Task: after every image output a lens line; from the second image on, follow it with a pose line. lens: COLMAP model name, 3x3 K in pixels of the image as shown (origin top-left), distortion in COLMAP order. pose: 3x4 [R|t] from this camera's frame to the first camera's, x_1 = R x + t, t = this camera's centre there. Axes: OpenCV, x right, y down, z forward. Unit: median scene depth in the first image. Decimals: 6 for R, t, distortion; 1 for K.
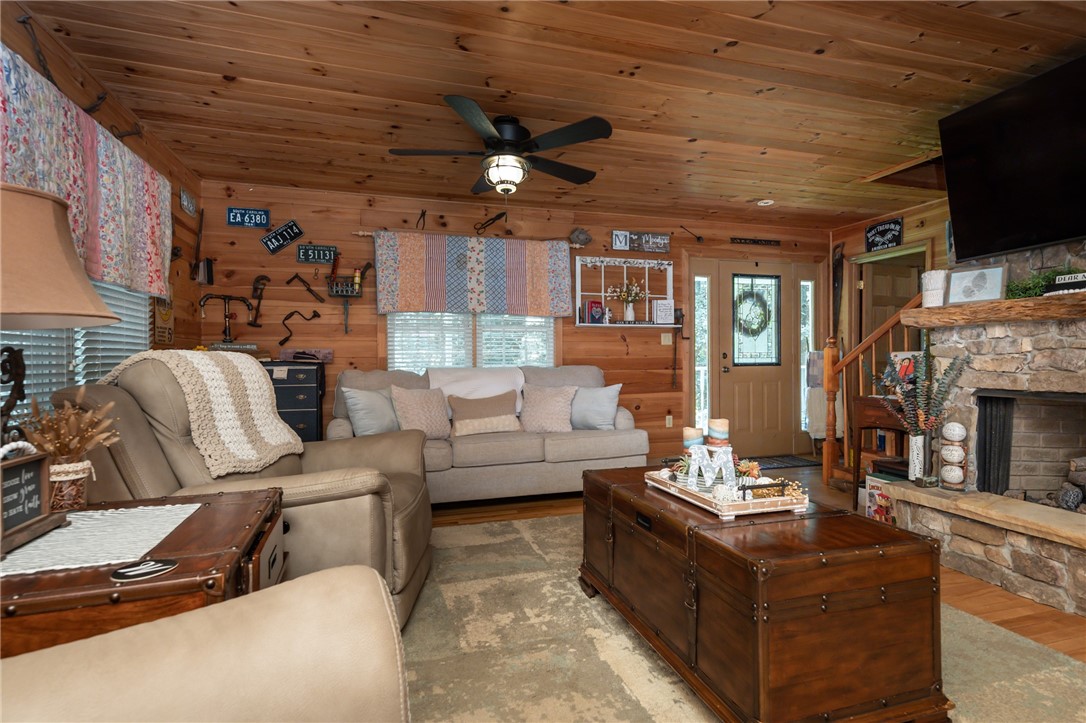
lens RADIAL K [[537.6, 0, 546.2], [0, 537.6, 364.6], [0, 0, 1]] dist [0.008872, -0.000498]
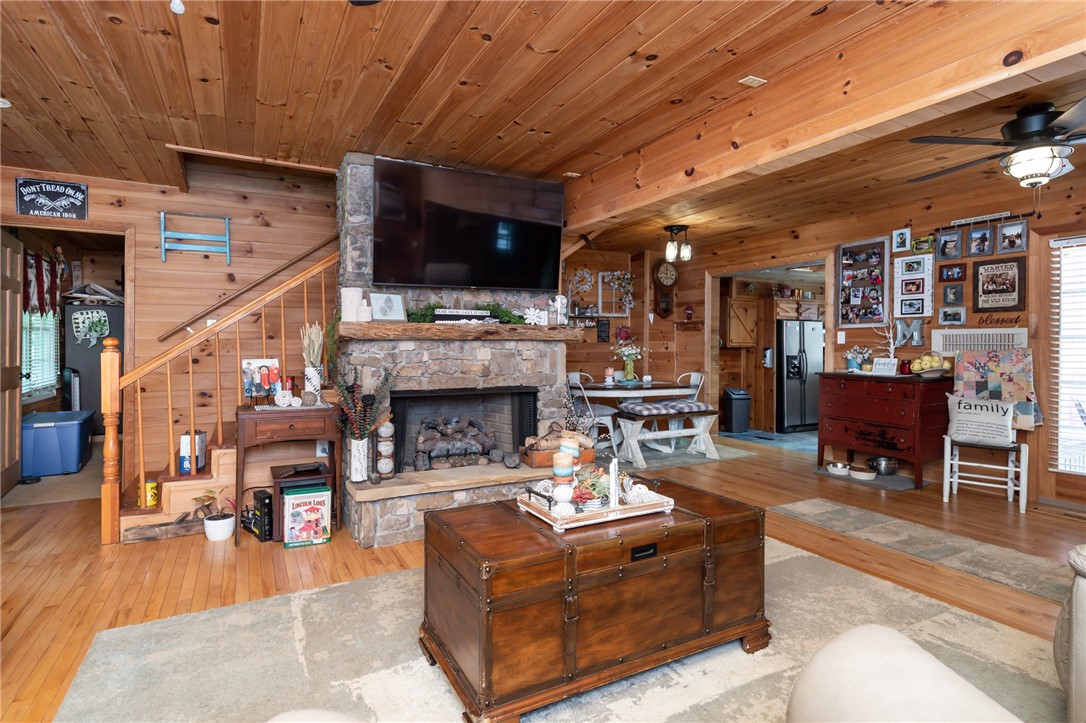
lens RADIAL K [[557.7, 0, 543.0], [0, 557.7, 361.5], [0, 0, 1]] dist [0.021460, -0.011609]
pose [[-0.188926, -0.026286, 0.981639, -0.328430], [0.009616, 0.999544, 0.028616, -0.036429], [-0.981944, 0.014845, -0.188587, 0.581354]]
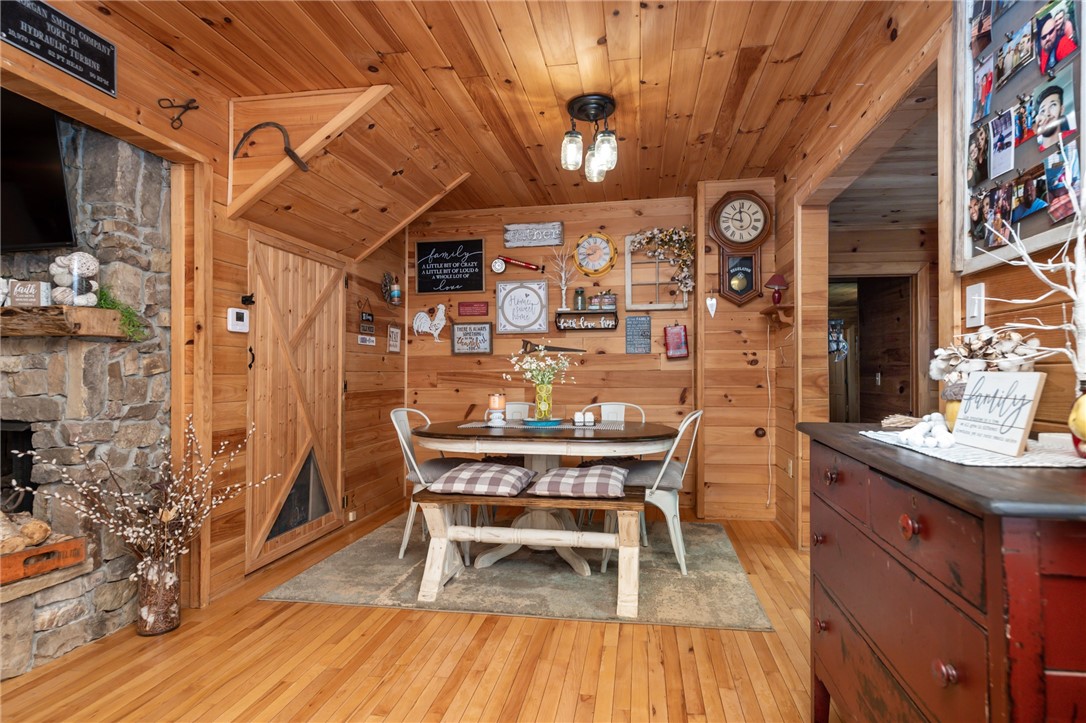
lens RADIAL K [[557.7, 0, 543.0], [0, 557.7, 361.5], [0, 0, 1]] dist [0.021460, -0.011609]
pose [[0.453507, 0.017784, 0.891075, 0.352491], [0.007452, 0.999690, -0.023745, -0.006759], [-0.891222, 0.017409, 0.453234, -0.242321]]
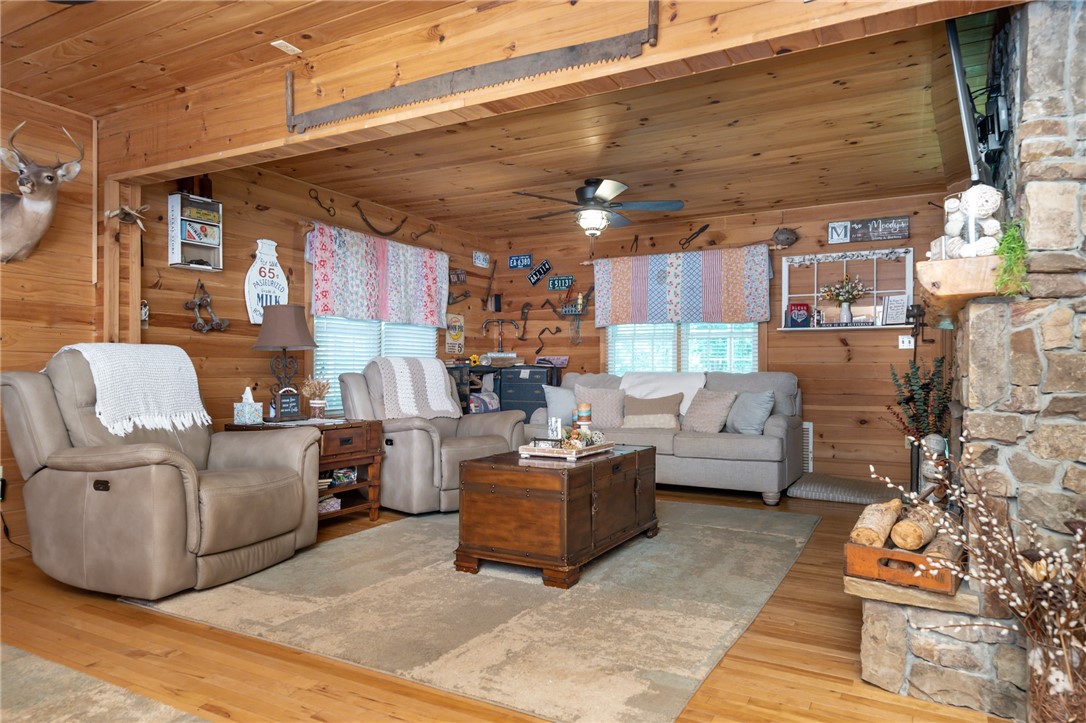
lens RADIAL K [[694.6, 0, 542.8], [0, 694.6, 365.0], [0, 0, 1]] dist [0.004577, 0.000533]
pose [[0.690881, 0.002021, -0.722965, 0.760903], [-0.015164, 0.999817, -0.011695, 0.011324], [0.722809, 0.019043, 0.690785, -0.177334]]
